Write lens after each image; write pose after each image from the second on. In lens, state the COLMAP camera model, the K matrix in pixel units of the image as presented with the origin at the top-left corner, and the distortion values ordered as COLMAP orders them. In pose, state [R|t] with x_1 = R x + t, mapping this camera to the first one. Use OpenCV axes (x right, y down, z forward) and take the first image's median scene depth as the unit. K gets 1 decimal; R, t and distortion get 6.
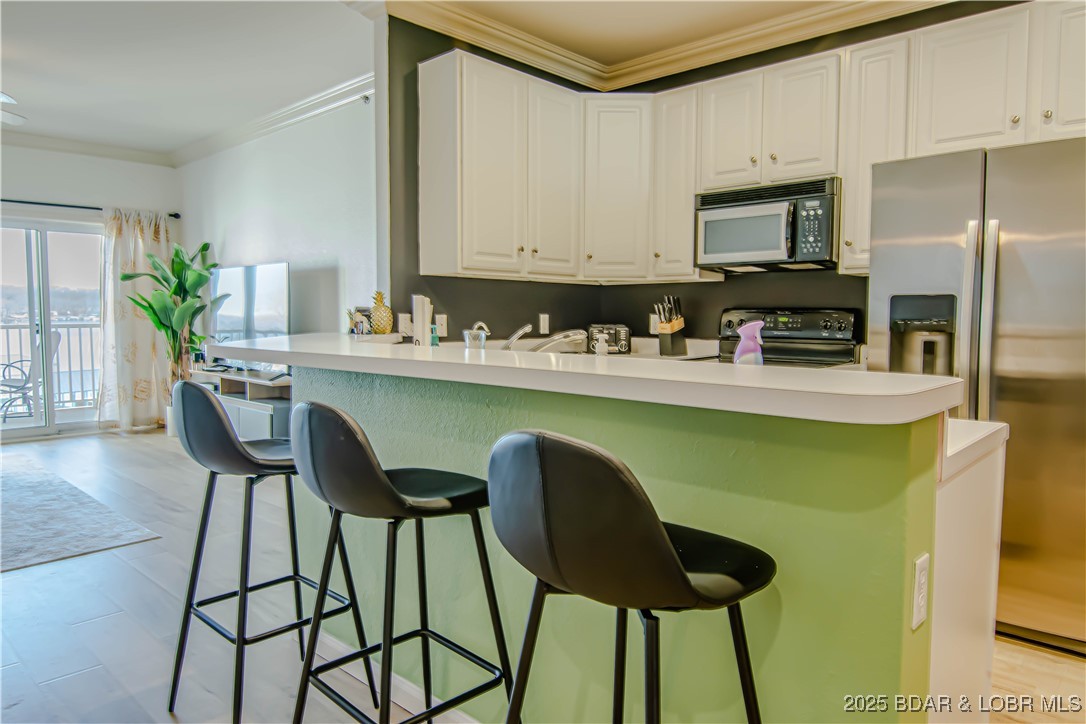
lens RADIAL K [[714.2, 0, 541.9], [0, 714.2, 361.9], [0, 0, 1]] dist [0.007854, -0.006711]
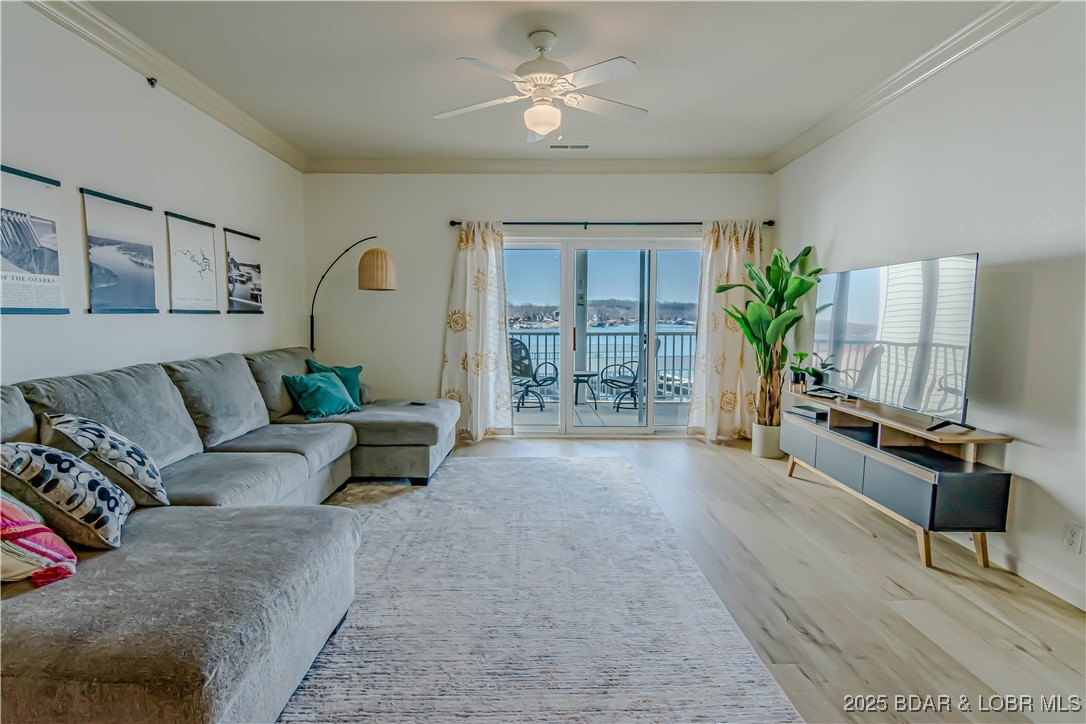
lens RADIAL K [[523.0, 0, 537.7], [0, 523.0, 356.8], [0, 0, 1]] dist [-0.005403, -0.005877]
pose [[0.689098, 0.051139, -0.722861, -0.384546], [-0.046261, 0.998577, 0.026545, -0.053675], [0.723190, 0.015148, 0.690483, 0.532796]]
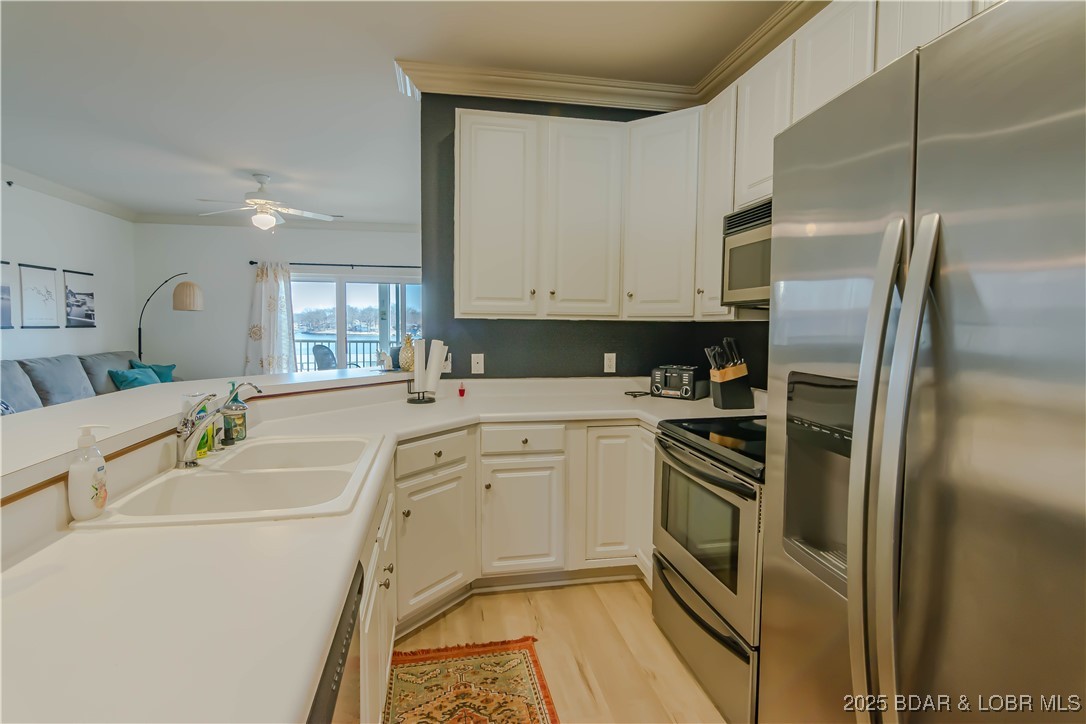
lens RADIAL K [[523.0, 0, 541.4], [0, 523.0, 359.0], [0, 0, 1]] dist [-0.005403, -0.005877]
pose [[0.807887, 0.042294, -0.587817, 0.402171], [-0.045394, 0.998924, 0.009484, -0.069085], [0.587586, 0.019021, 0.808938, 0.403087]]
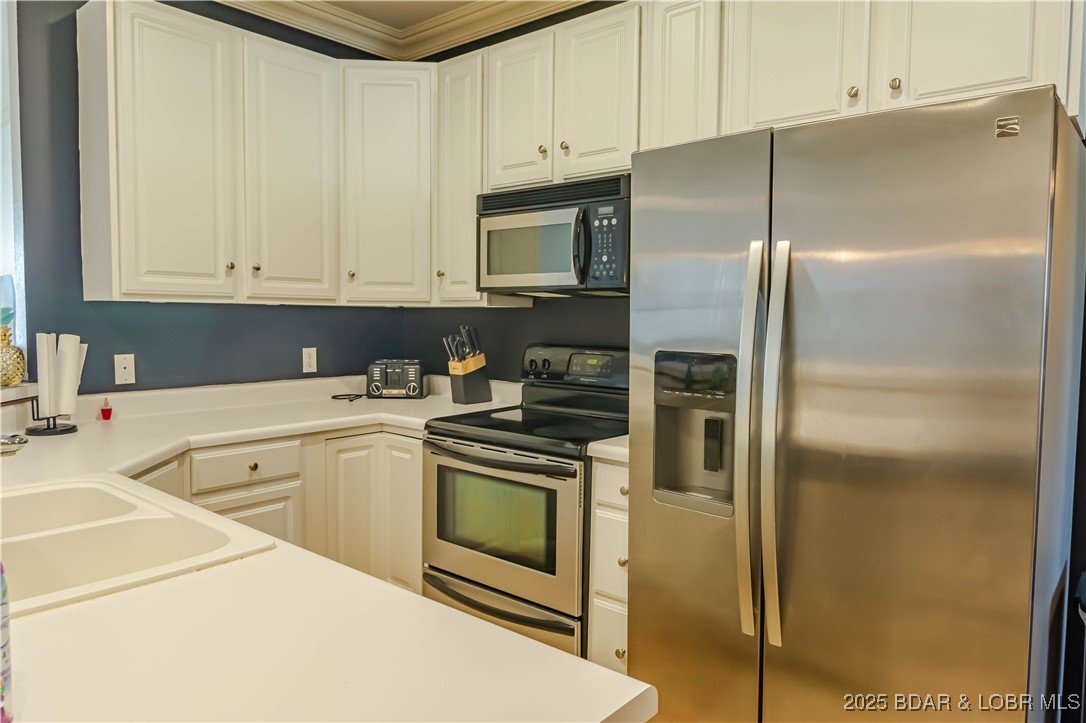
lens RADIAL K [[714.2, 0, 541.9], [0, 714.2, 358.5], [0, 0, 1]] dist [0.007854, -0.006711]
pose [[0.999000, 0.003063, 0.044610, 0.249594], [-0.002861, 0.999985, -0.004592, -0.058796], [-0.044623, 0.004460, 0.998994, 0.245594]]
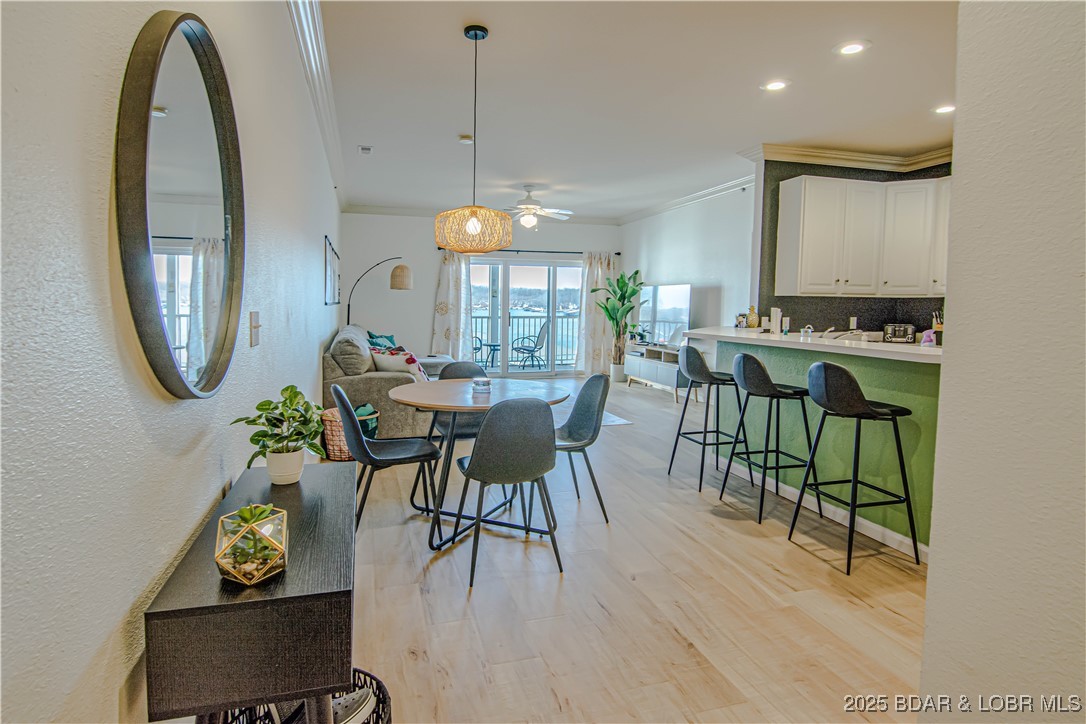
lens RADIAL K [[587.7, 0, 526.2], [0, 587.7, 357.1], [0, 0, 1]] dist [-0.021201, -0.001045]
pose [[0.857823, 0.048473, -0.511654, 0.054602], [-0.037378, 0.998790, 0.031956, 0.010697], [0.512584, -0.008288, 0.858597, -0.585661]]
